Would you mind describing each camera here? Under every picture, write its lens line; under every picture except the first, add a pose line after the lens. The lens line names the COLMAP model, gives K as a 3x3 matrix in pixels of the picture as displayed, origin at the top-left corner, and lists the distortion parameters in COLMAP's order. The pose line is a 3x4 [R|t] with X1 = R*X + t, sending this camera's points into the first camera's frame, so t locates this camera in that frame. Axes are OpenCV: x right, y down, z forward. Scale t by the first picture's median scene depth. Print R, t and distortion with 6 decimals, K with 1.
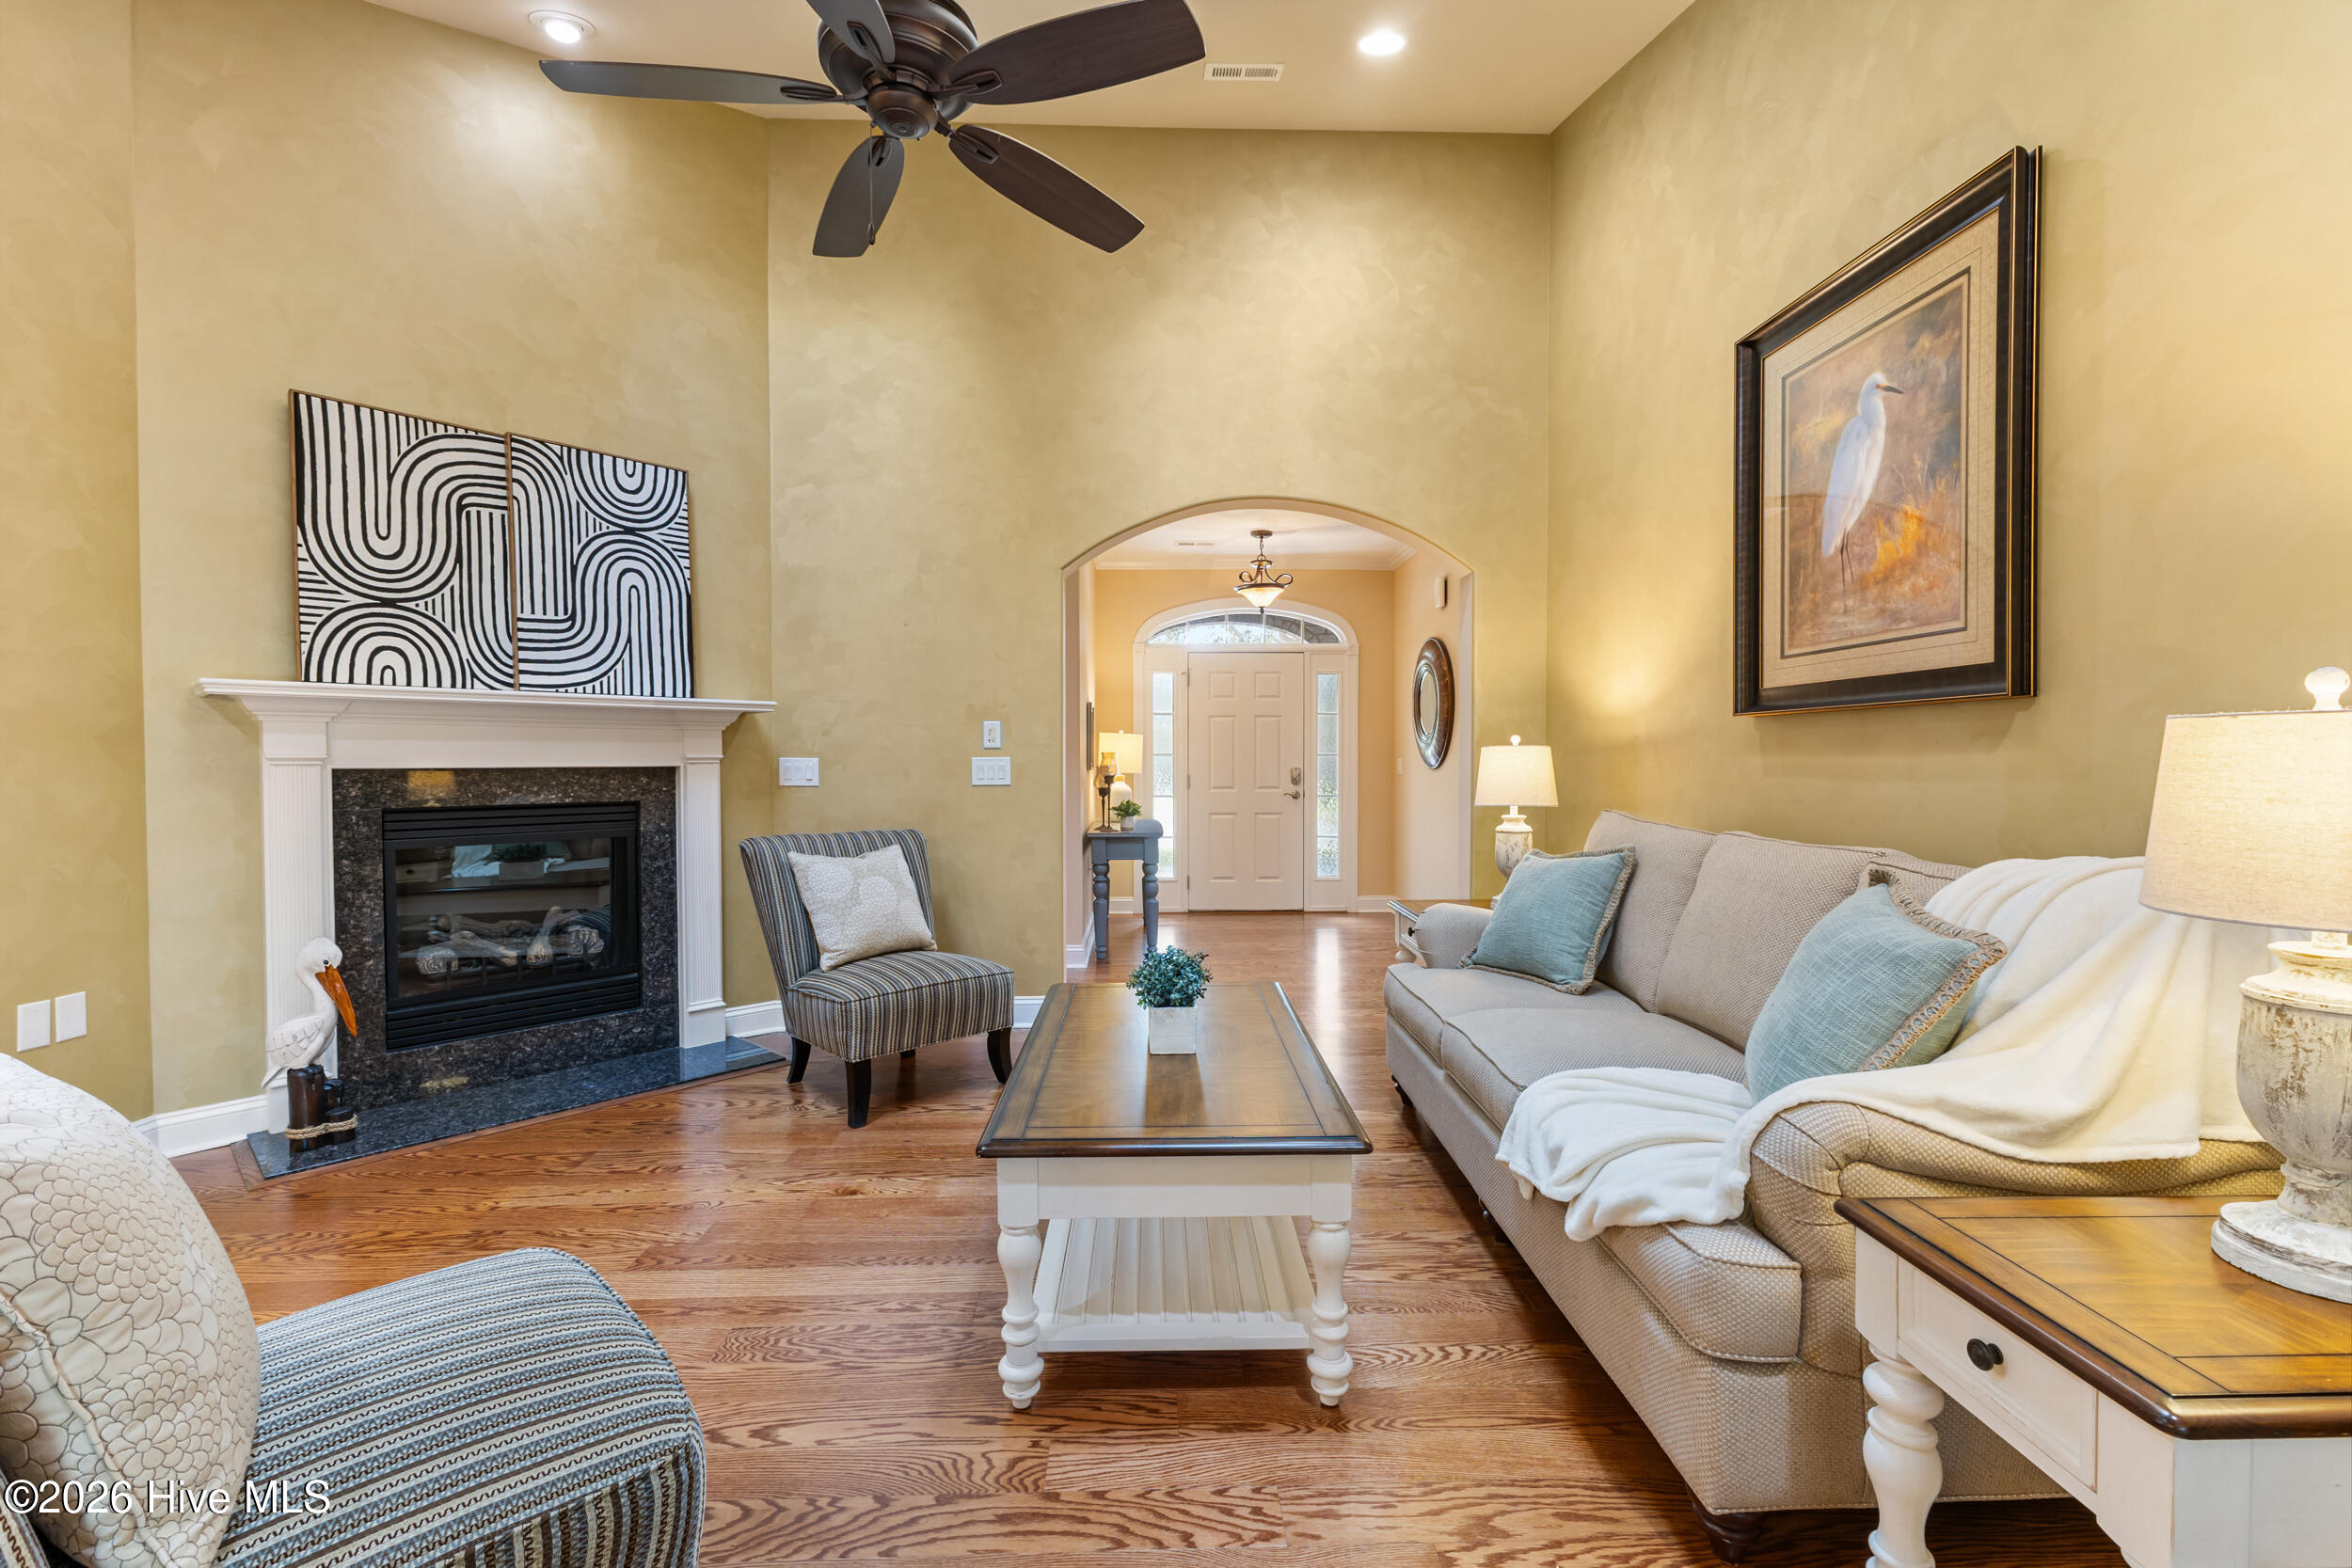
lens RADIAL K [[1007.4, 0, 1174.0], [0, 1007.4, 779.9], [0, 0, 1]] dist [0.010388, -0.000526]
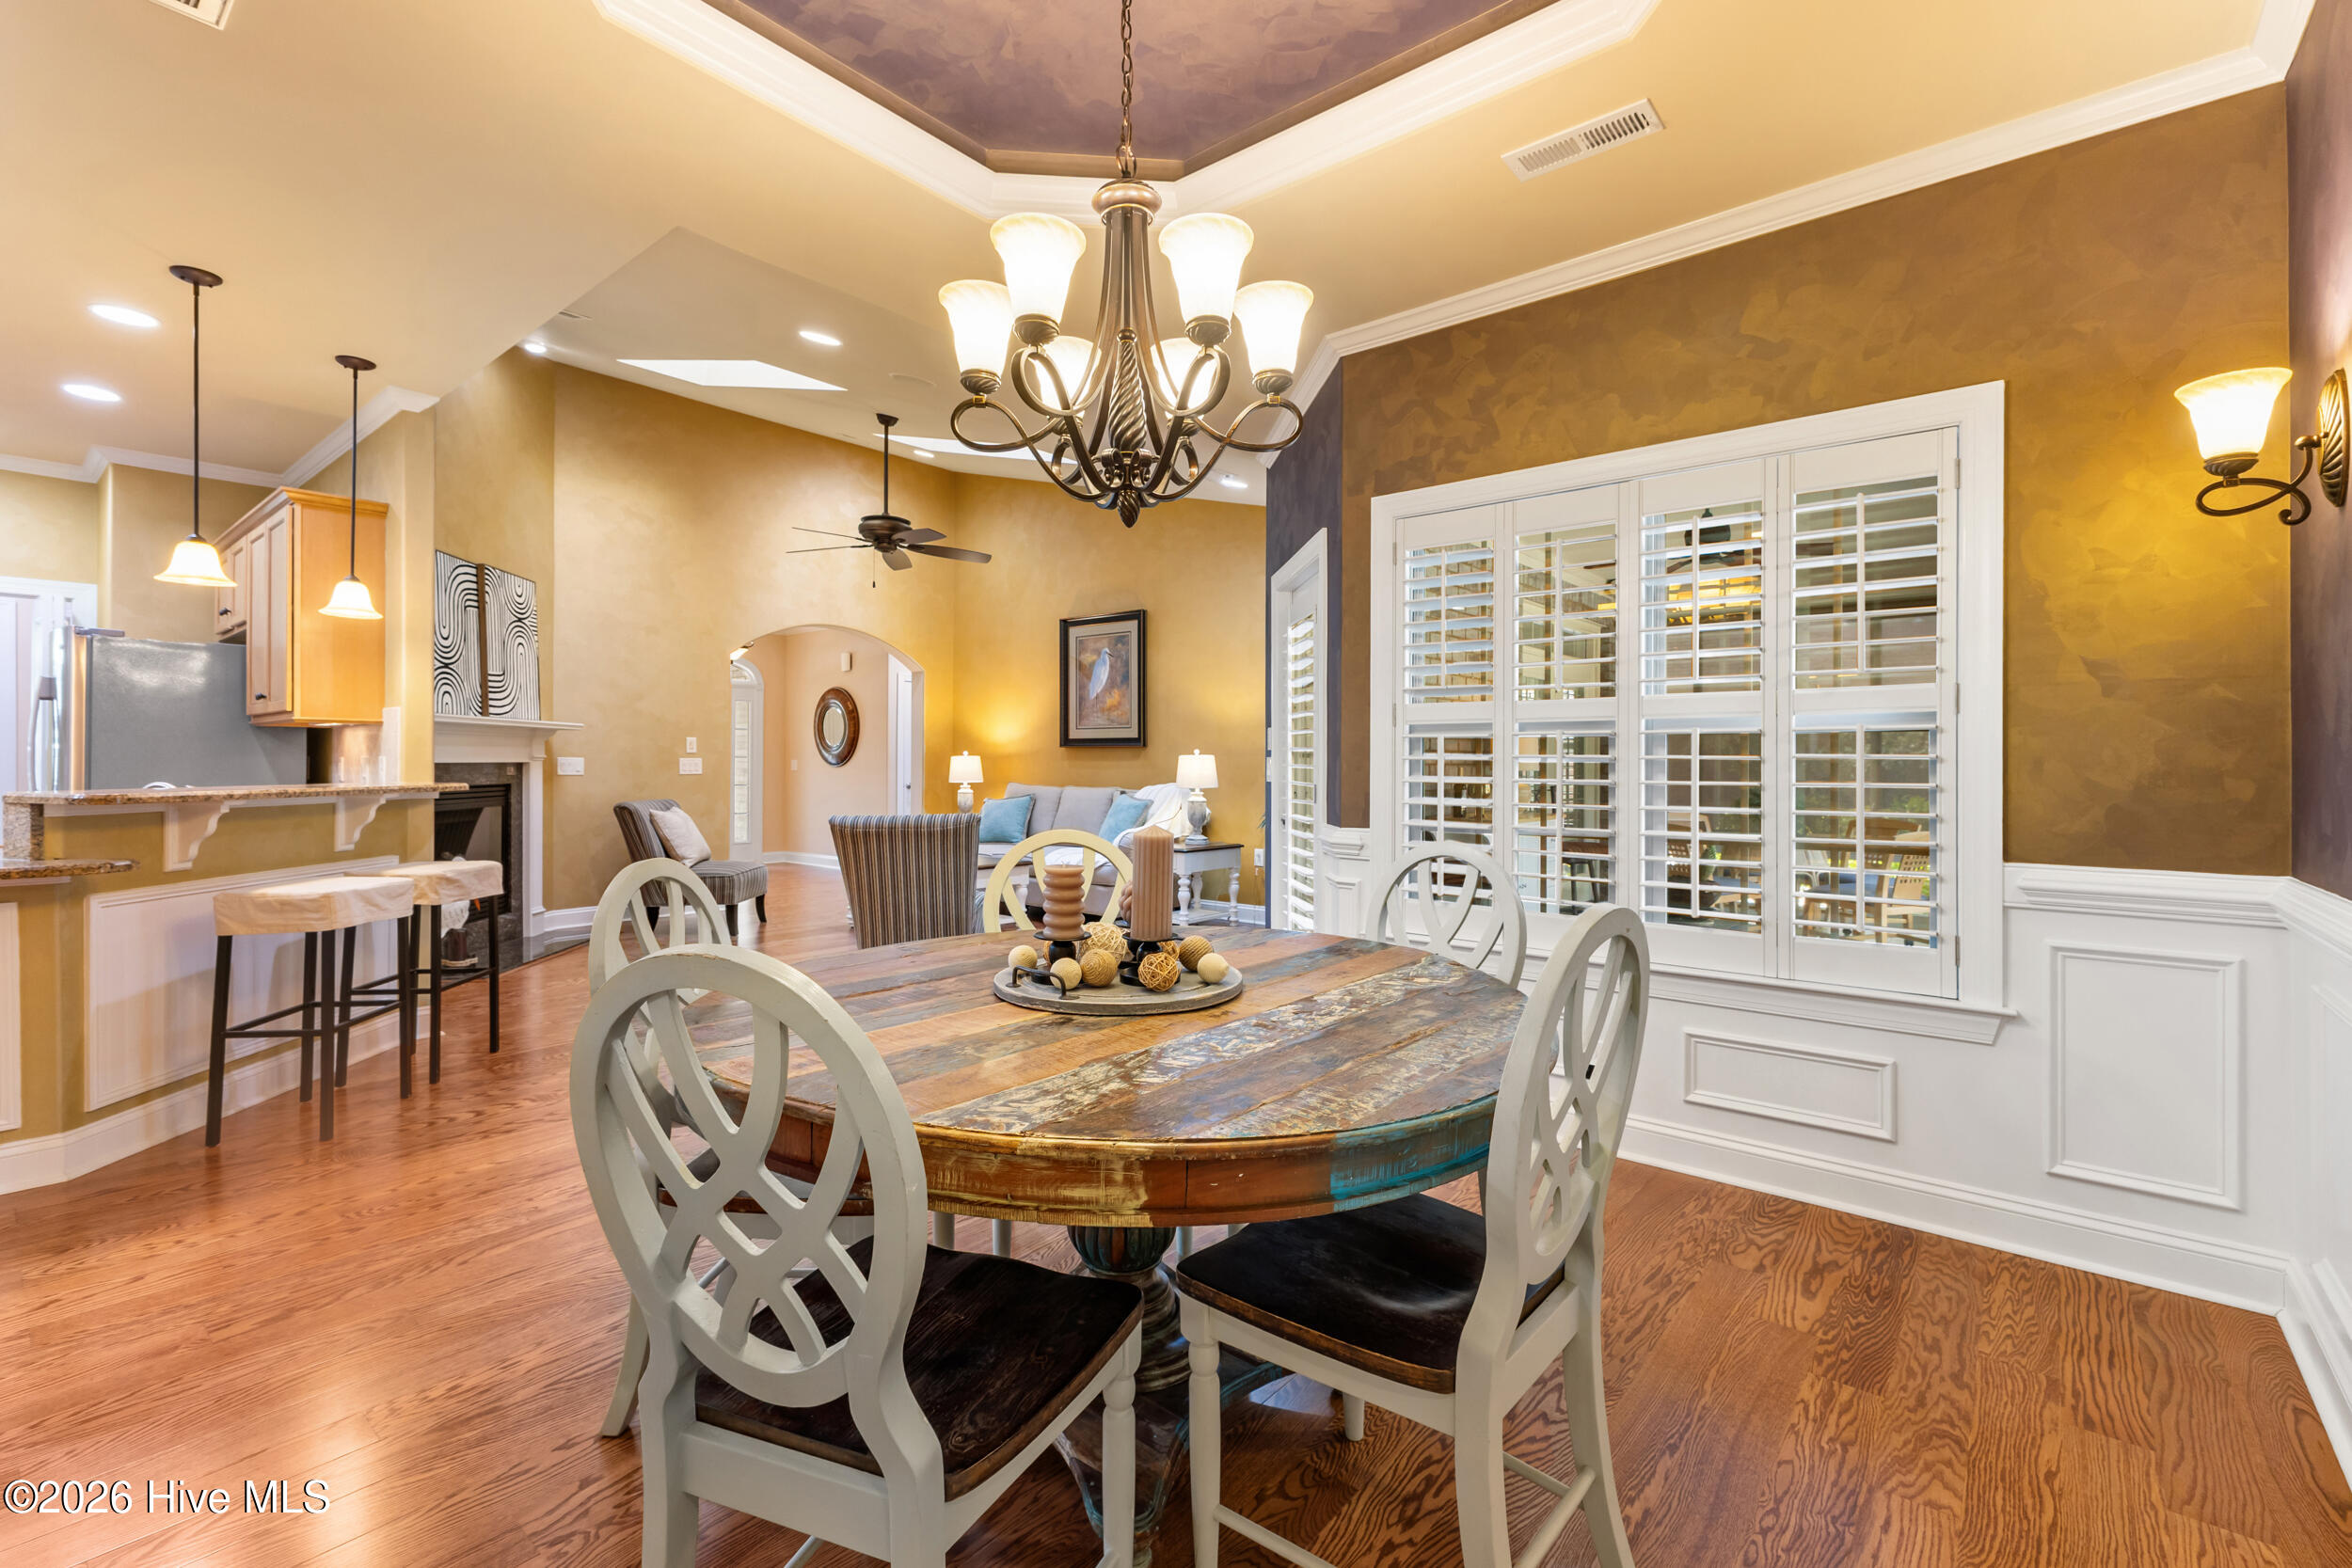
lens RADIAL K [[1022.6, 0, 1171.7], [0, 1022.6, 756.3], [0, 0, 1]] dist [0.008607, -0.000293]
pose [[0.673777, 0.010604, 0.738859, -1.204076], [0.006668, 0.999769, -0.020429, 0.020357], [-0.738905, 0.018692, 0.673550, -1.040988]]
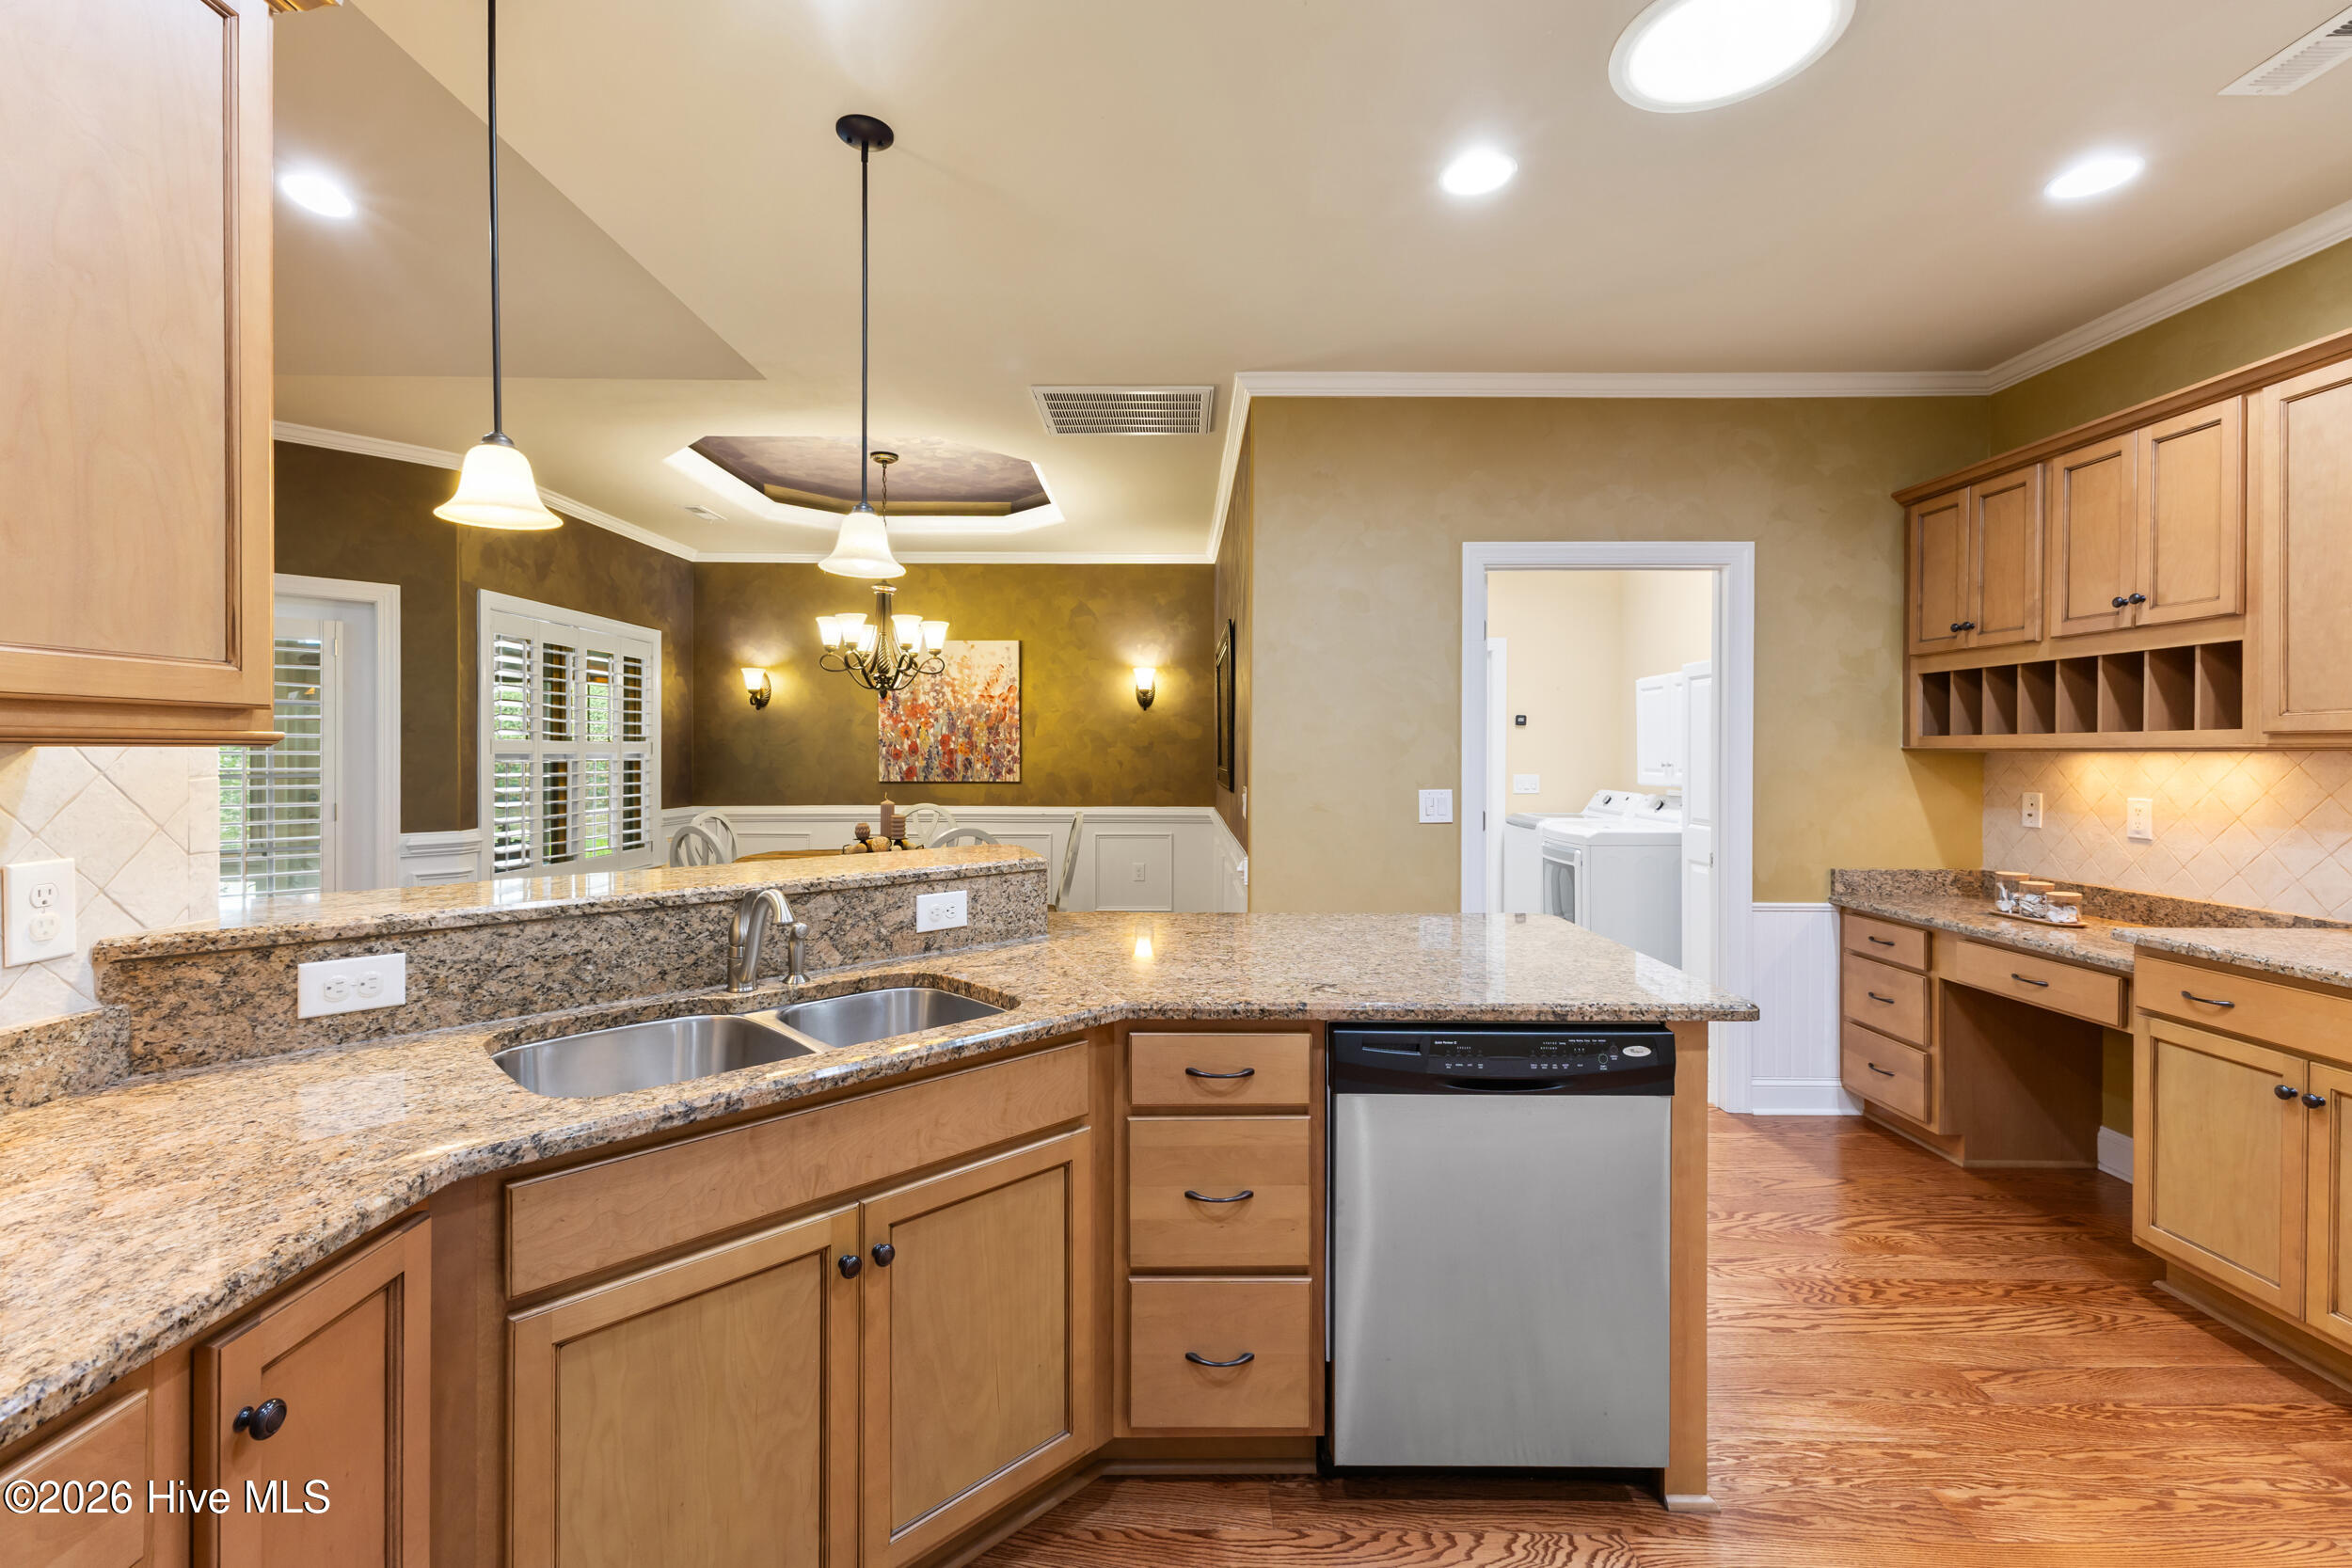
lens RADIAL K [[1022.6, 0, 1171.7], [0, 1022.6, 756.3], [0, 0, 1]] dist [0.008607, -0.000293]
pose [[-0.999289, -0.001024, 0.037691, -1.337412], [-0.000209, 0.999766, 0.021622, -0.058538], [-0.037705, 0.021599, -0.999055, 0.936828]]
